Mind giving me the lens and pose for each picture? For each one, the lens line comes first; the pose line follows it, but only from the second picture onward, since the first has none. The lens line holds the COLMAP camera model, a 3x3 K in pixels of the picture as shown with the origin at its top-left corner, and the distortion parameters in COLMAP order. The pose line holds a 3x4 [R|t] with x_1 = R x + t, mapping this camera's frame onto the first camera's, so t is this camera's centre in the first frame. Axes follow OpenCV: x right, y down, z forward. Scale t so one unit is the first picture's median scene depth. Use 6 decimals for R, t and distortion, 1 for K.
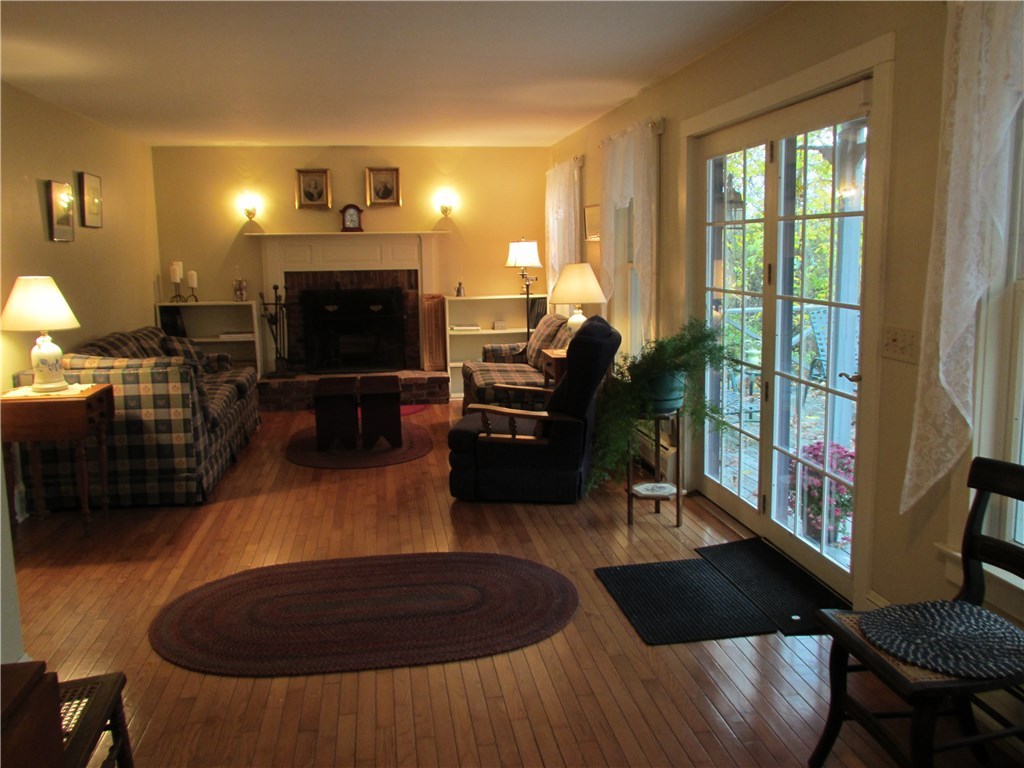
lens RADIAL K [[856.4, 0, 514.9], [0, 856.4, 377.9], [0, 0, 1]] dist [-0.010676, -0.002696]
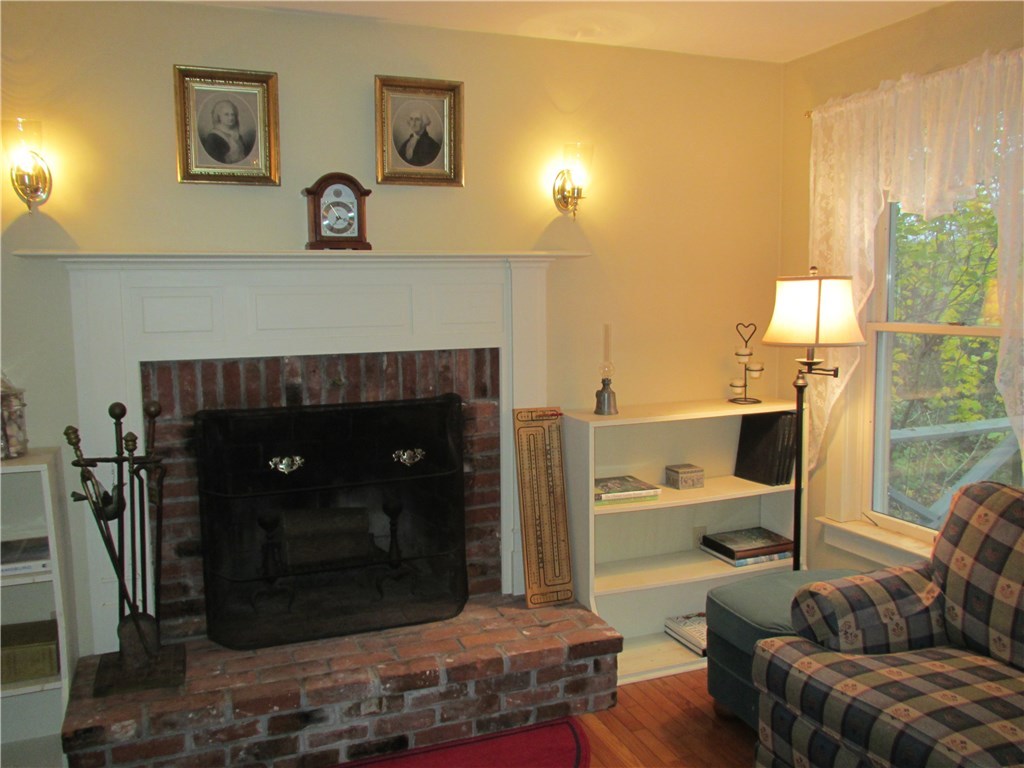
lens RADIAL K [[844.8, 0, 512.0], [0, 844.8, 384.0], [0, 0, 1]] dist [-0.003799, 0.001137]
pose [[0.977377, -0.025037, 0.210015, -0.195219], [0.033751, 0.998707, -0.038013, -0.097613], [-0.208792, 0.044241, 0.976959, 0.636066]]
